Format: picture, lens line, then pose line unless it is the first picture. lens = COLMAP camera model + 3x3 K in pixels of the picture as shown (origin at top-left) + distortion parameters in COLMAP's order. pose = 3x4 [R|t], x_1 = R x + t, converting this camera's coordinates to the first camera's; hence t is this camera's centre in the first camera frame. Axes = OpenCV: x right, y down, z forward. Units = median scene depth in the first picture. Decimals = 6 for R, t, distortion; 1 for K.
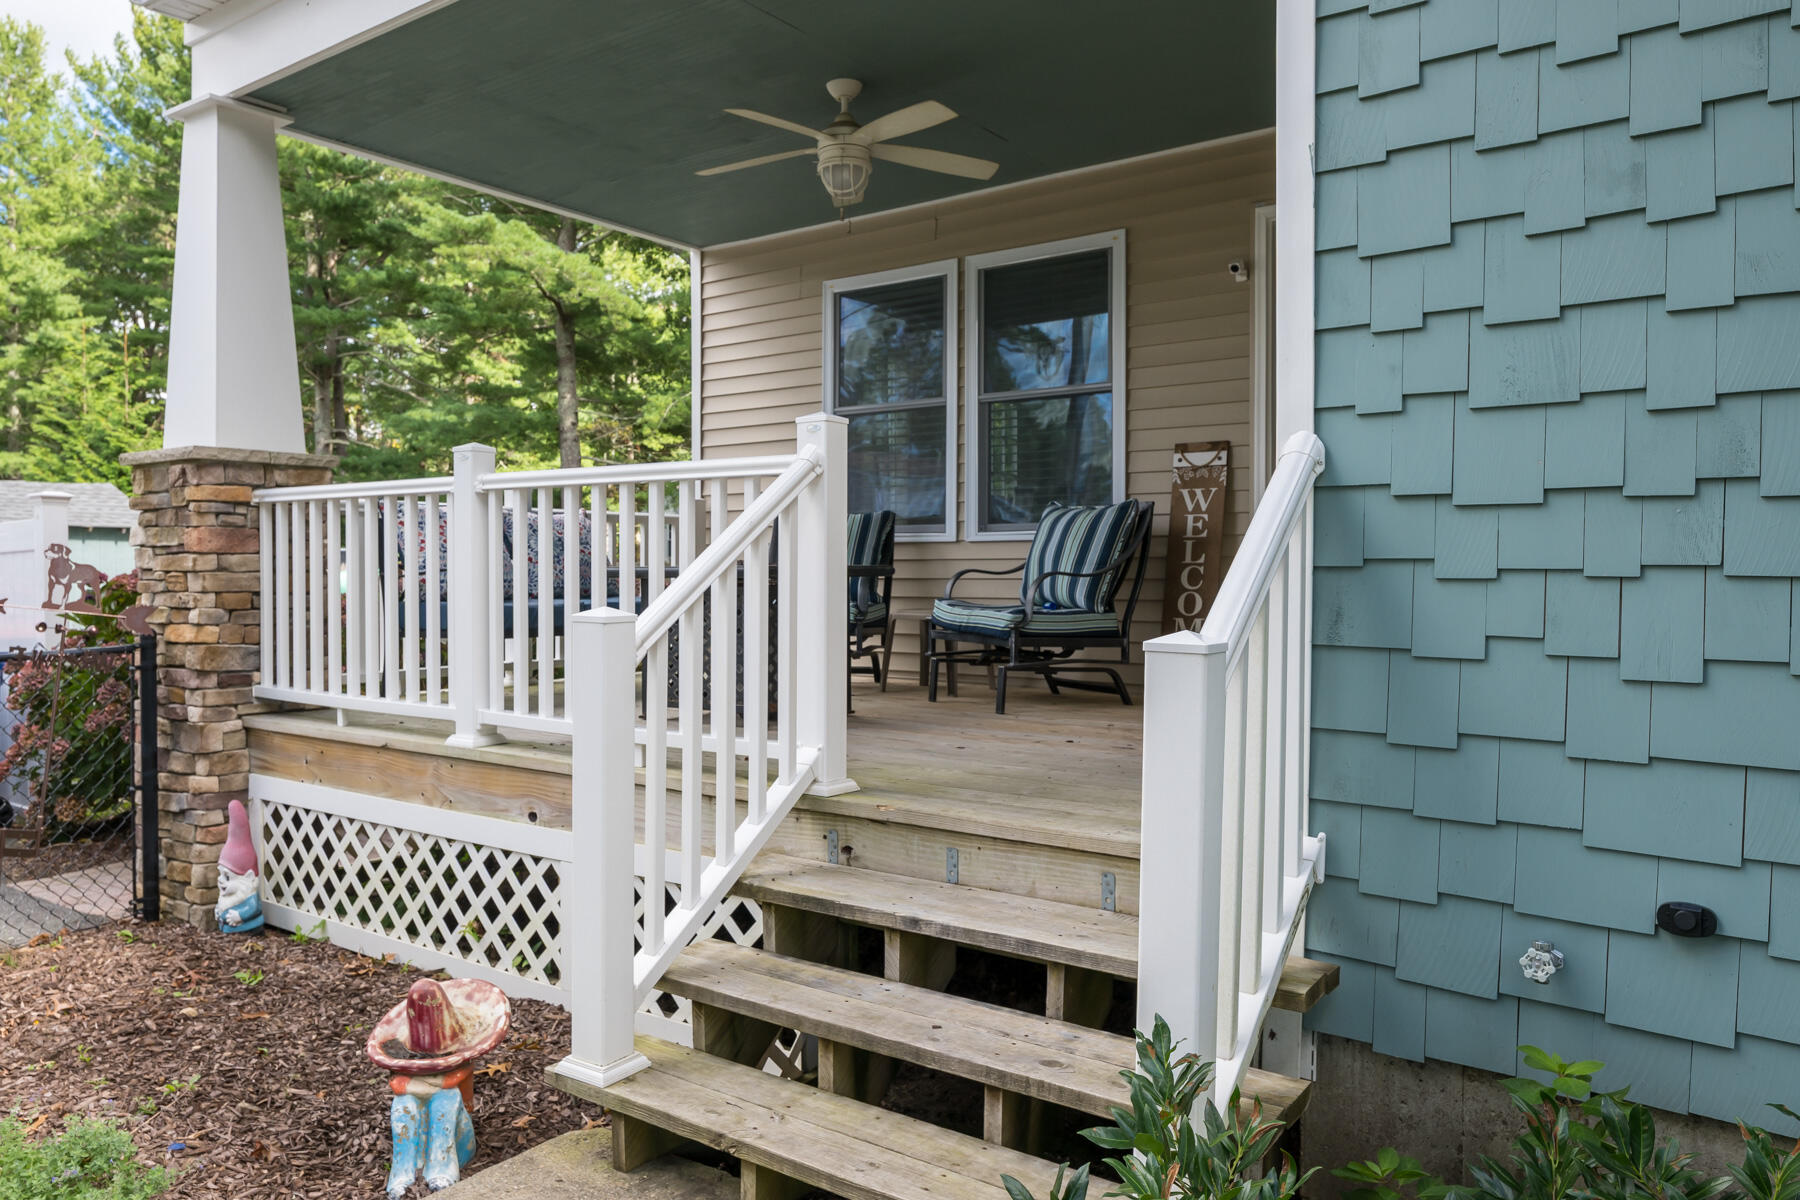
lens RADIAL K [[1226.7, 0, 894.4], [0, 1226.7, 592.3], [0, 0, 1]] dist [-0.003227, 0.000339]
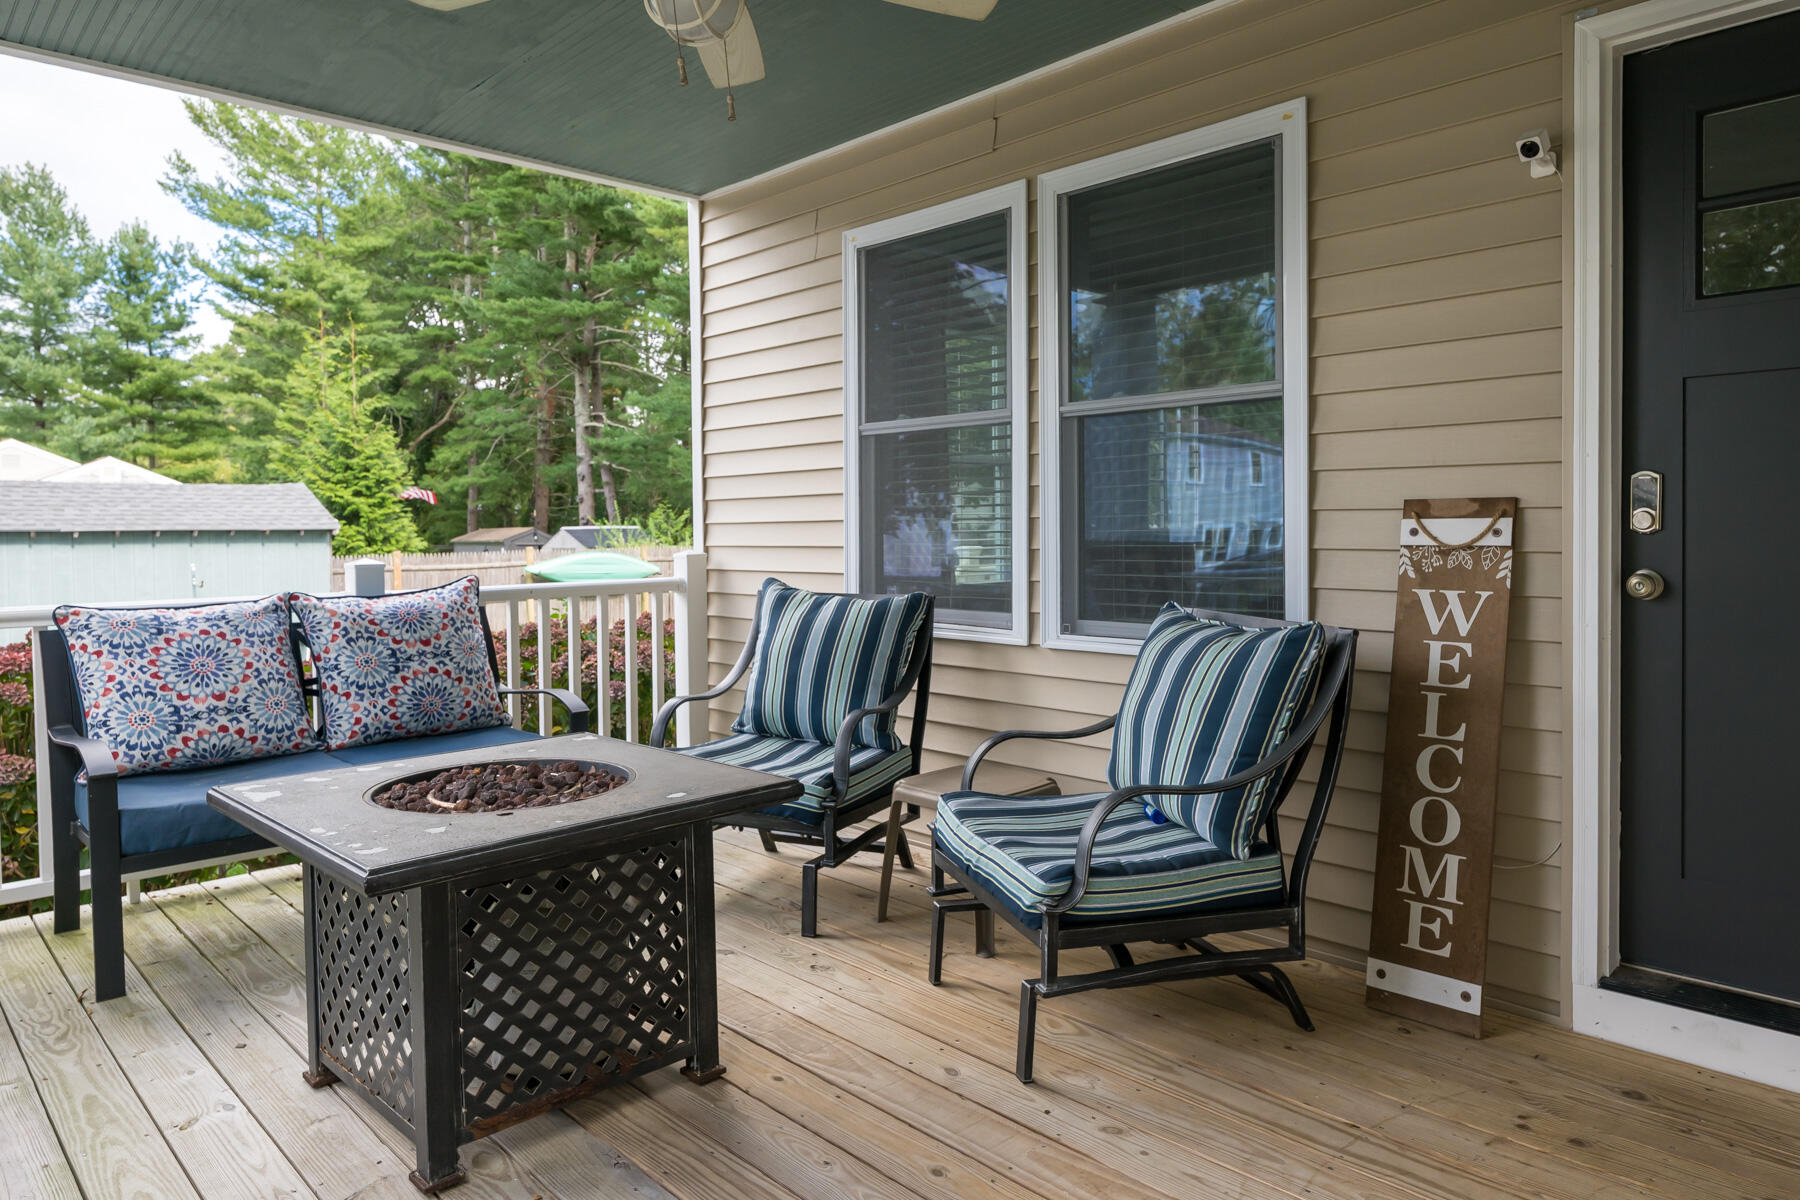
lens RADIAL K [[1146.9, 0, 941.2], [0, 1146.9, 550.6], [0, 0, 1]] dist [-0.003504, 0.000426]
pose [[0.985486, -0.002963, -0.169733, 0.120691], [0.003253, 0.999994, 0.001426, -0.103335], [0.169727, -0.001957, 0.985489, 0.499204]]
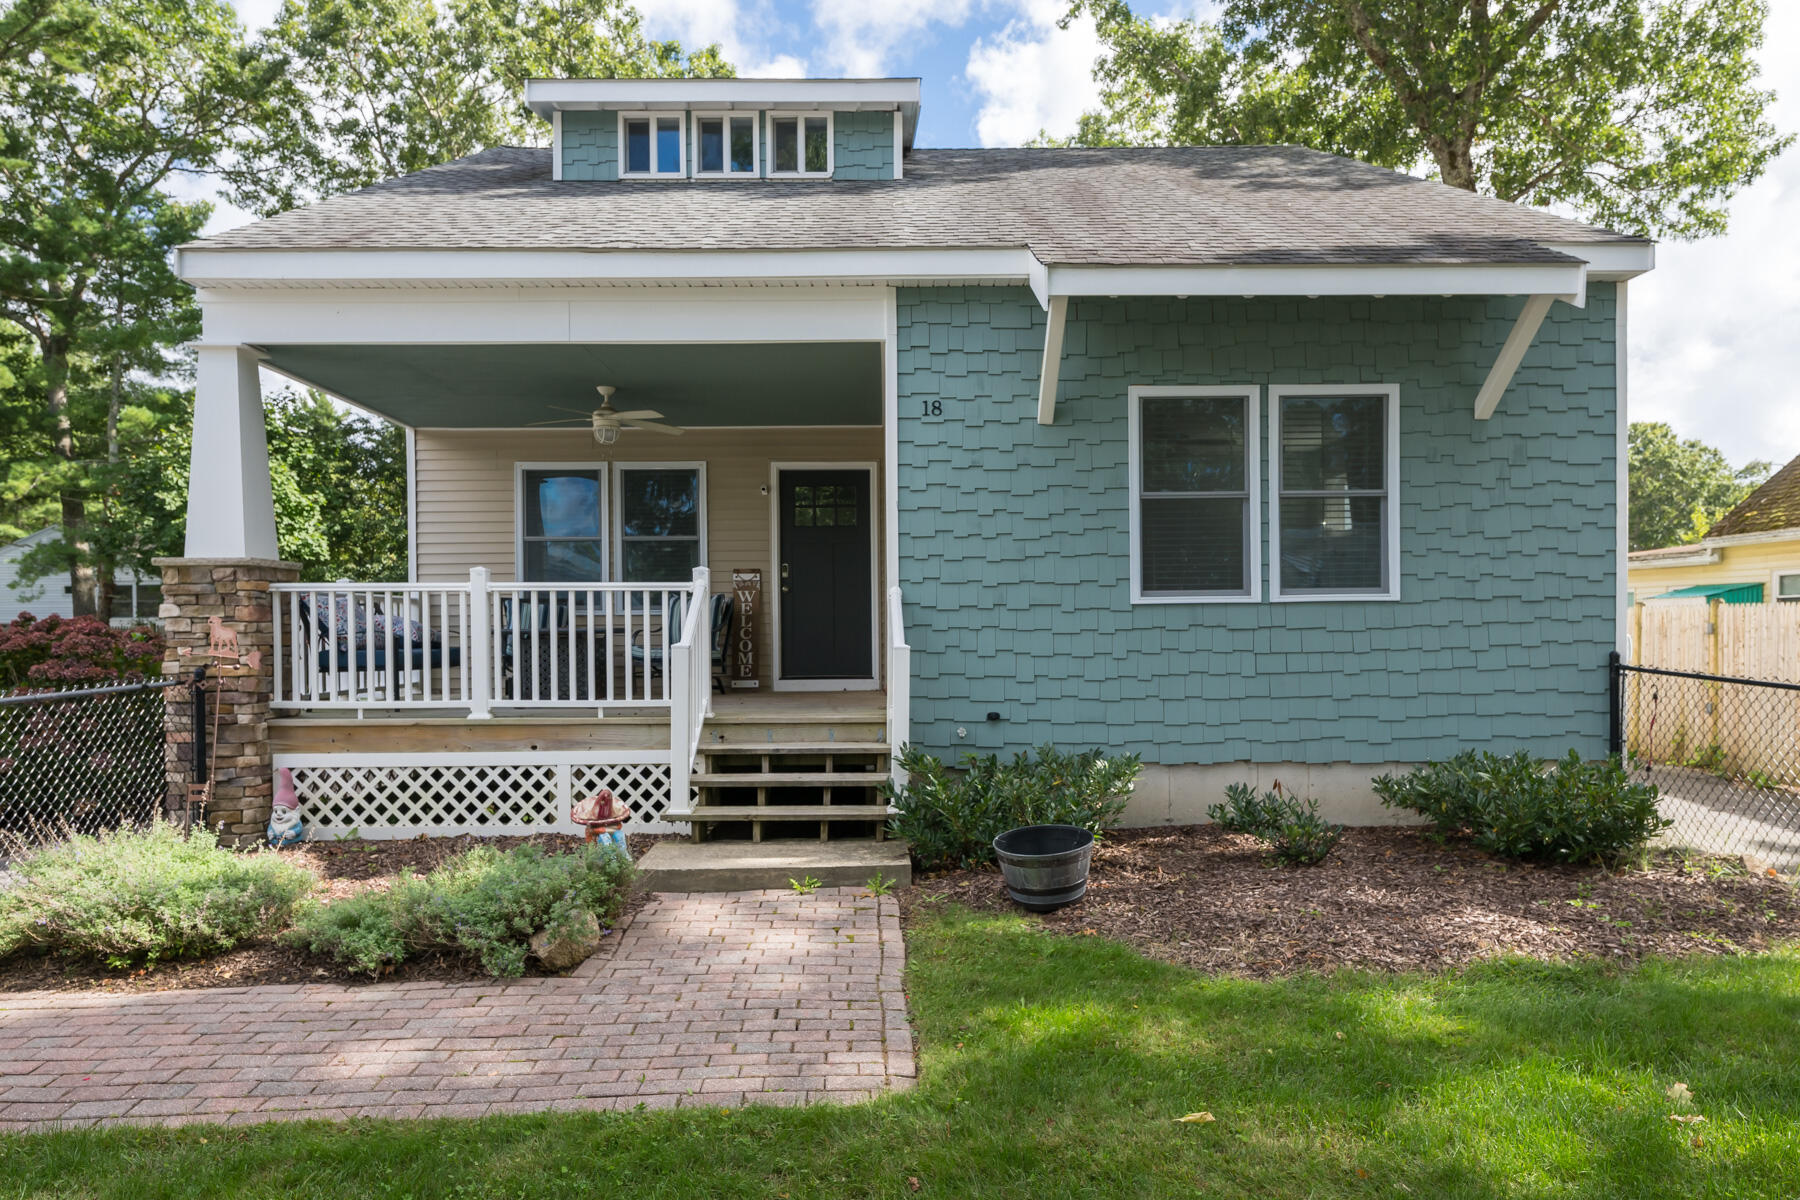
lens RADIAL K [[1048.9, 0, 893.5], [0, 1048.9, 633.6], [0, 0, 1]] dist [0.000949, 0.000246]
pose [[0.794245, -0.006518, 0.607562, -0.649696], [0.017463, 0.999774, -0.012103, 0.014615], [-0.607346, 0.020222, 0.794180, -0.584024]]
